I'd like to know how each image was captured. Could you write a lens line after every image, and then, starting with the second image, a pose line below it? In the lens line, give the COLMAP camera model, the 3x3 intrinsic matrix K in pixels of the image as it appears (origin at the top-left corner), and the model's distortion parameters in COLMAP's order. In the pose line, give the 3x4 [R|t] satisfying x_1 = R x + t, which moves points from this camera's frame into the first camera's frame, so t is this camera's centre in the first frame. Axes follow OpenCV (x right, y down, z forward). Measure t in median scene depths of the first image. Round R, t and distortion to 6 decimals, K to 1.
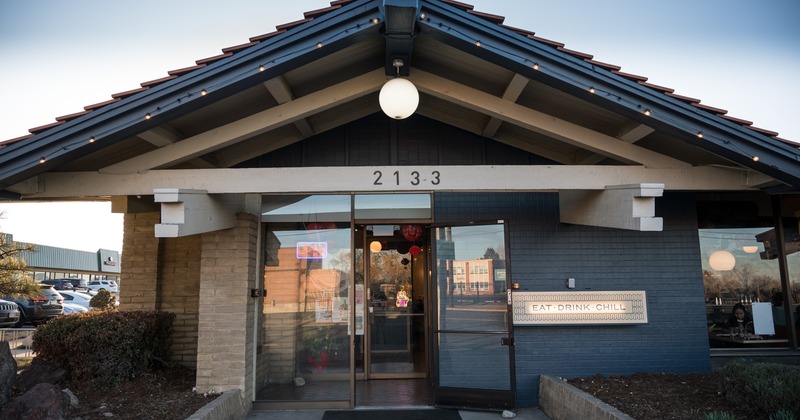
lens RADIAL K [[537.0, 0, 400.9], [0, 537.0, 209.4], [0, 0, 1]] dist [-0.005303, -0.000660]
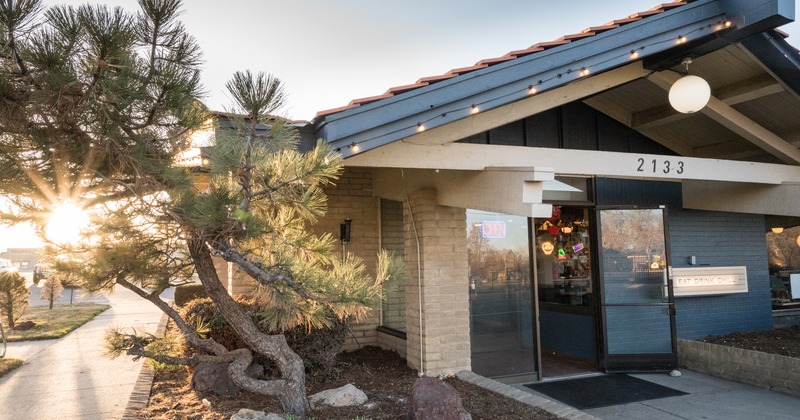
lens RADIAL K [[537.0, 0, 401.1], [0, 537.0, 211.3], [0, 0, 1]] dist [-0.005303, -0.000660]
pose [[0.936948, 0.025638, 0.348528, -0.733590], [-0.044646, 0.997915, 0.046613, 0.004612], [-0.346606, -0.059234, 0.936139, 0.135499]]
